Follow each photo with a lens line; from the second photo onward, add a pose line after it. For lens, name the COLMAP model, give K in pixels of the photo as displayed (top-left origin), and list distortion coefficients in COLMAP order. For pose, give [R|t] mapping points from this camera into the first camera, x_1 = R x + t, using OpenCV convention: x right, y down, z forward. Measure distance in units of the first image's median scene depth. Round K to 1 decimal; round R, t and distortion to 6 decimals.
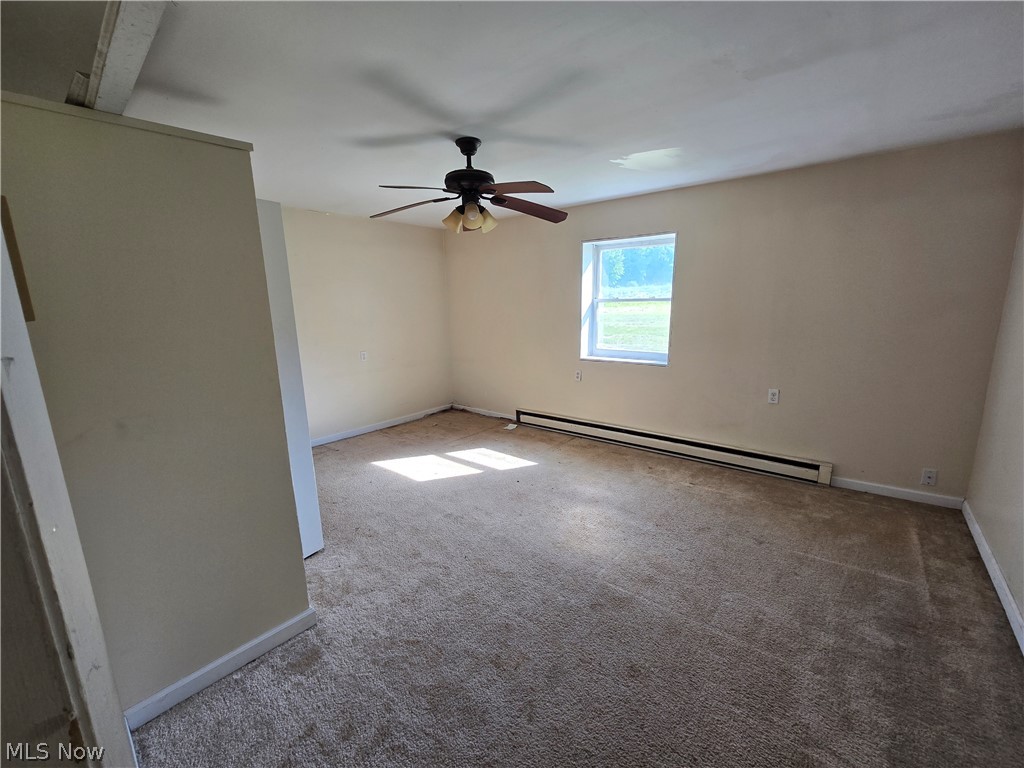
lens RADIAL K [[422.4, 0, 512.0], [0, 422.4, 384.0], [0, 0, 1]] dist [0.002448, 0.000722]
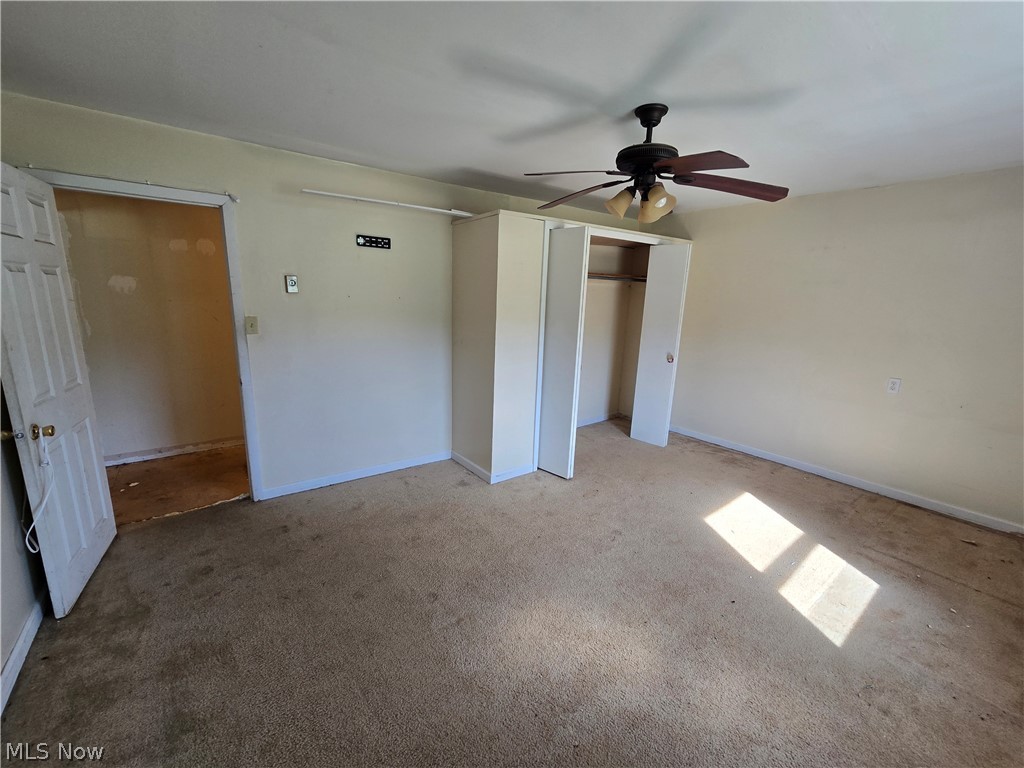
lens RADIAL K [[422.4, 0, 512.0], [0, 422.4, 384.0], [0, 0, 1]] dist [0.002448, 0.000722]
pose [[-0.217078, 0.218039, -0.951492, 0.504896], [-0.214642, 0.940217, 0.264425, -0.134621], [0.952264, 0.261631, -0.157300, 0.595396]]
